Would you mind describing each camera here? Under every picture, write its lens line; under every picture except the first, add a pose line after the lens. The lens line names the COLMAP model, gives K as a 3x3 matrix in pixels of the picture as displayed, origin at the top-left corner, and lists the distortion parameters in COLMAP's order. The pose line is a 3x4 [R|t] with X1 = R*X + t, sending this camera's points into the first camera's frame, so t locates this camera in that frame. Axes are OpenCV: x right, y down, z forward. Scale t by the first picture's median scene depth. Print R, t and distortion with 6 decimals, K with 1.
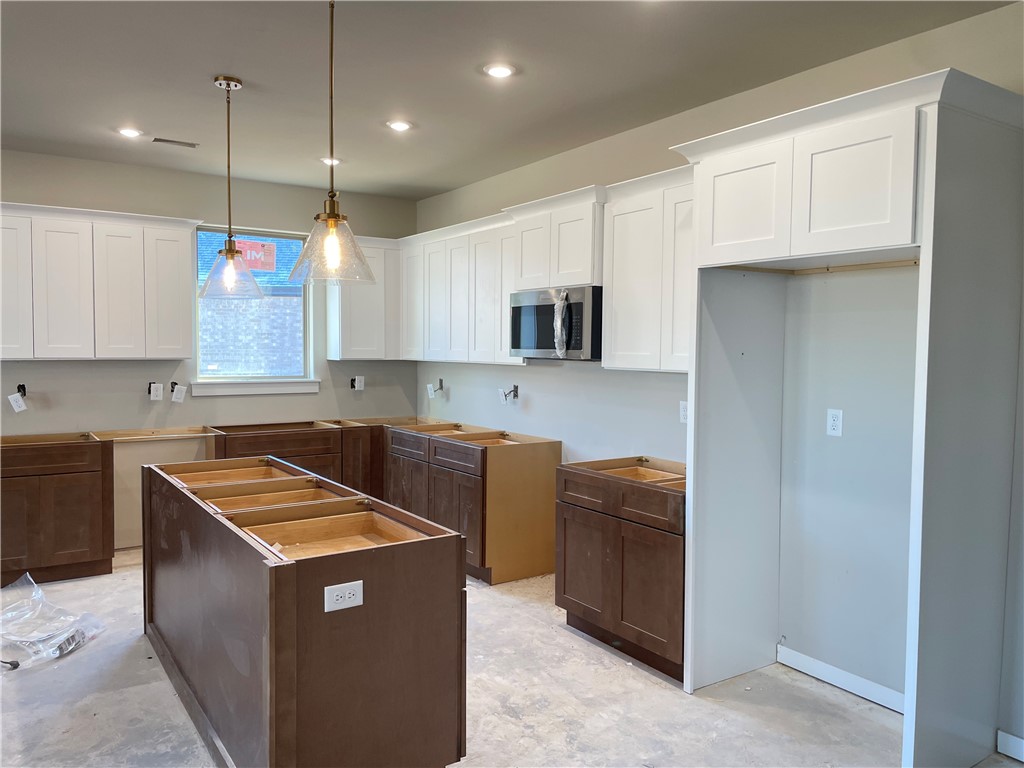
lens RADIAL K [[768.5, 0, 512.0], [0, 768.5, 384.0], [0, 0, 1]] dist [0.089741, -0.116187]
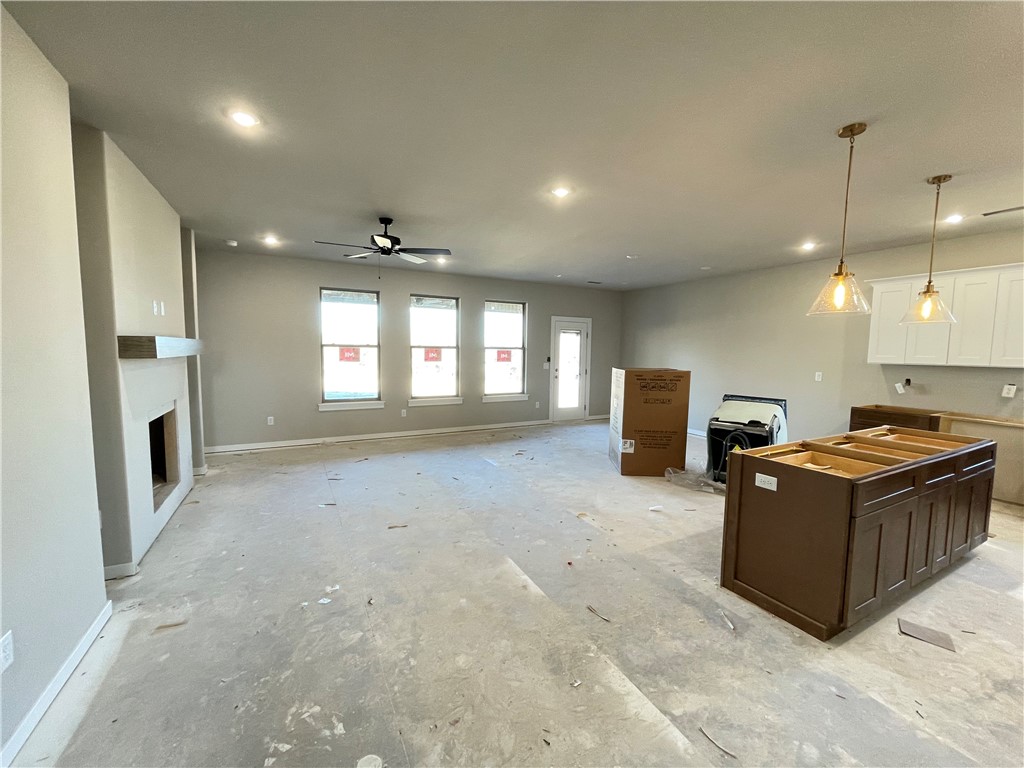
lens RADIAL K [[410.4, 0, 512.0], [0, 410.4, 384.0], [0, 0, 1]] dist [-0.001786, -0.000594]
pose [[-0.095920, 0.072541, -0.992742, 0.510893], [-0.064177, 0.994815, 0.078894, -0.004424], [0.993318, 0.071279, -0.090767, 0.276447]]
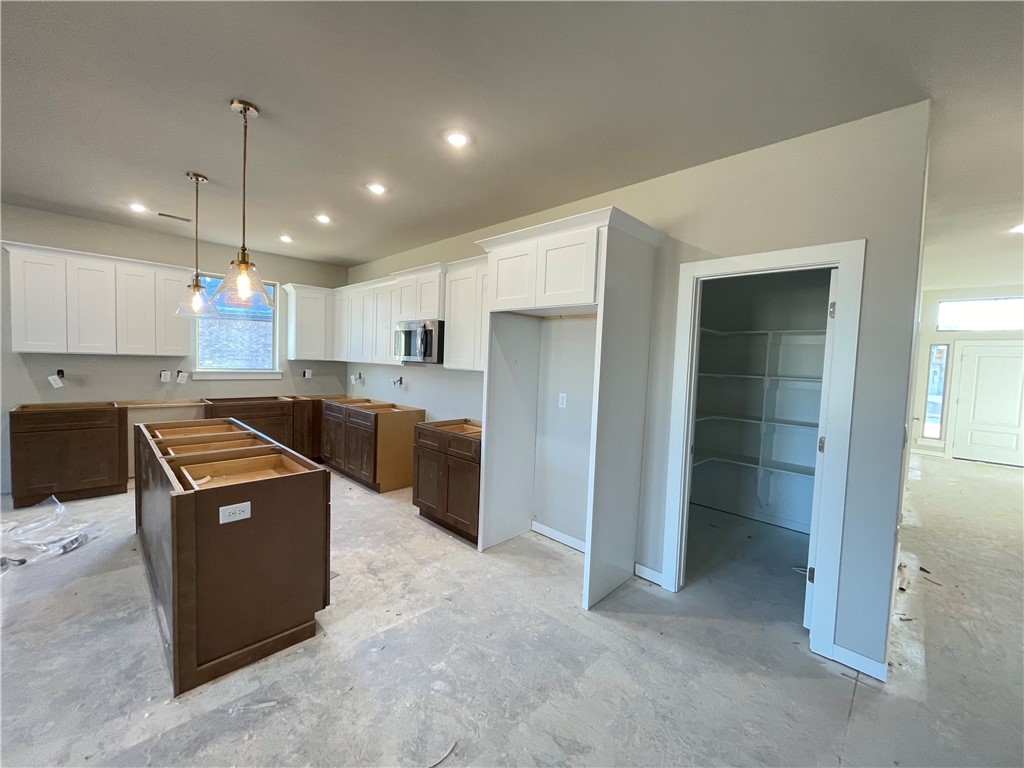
lens RADIAL K [[410.4, 0, 512.0], [0, 410.4, 384.0], [0, 0, 1]] dist [-0.001786, -0.000594]
pose [[0.978477, 0.017379, 0.205624, 0.086986], [-0.020331, 0.999718, 0.012254, 0.000986], [-0.205354, -0.016170, 0.978554, 0.067242]]
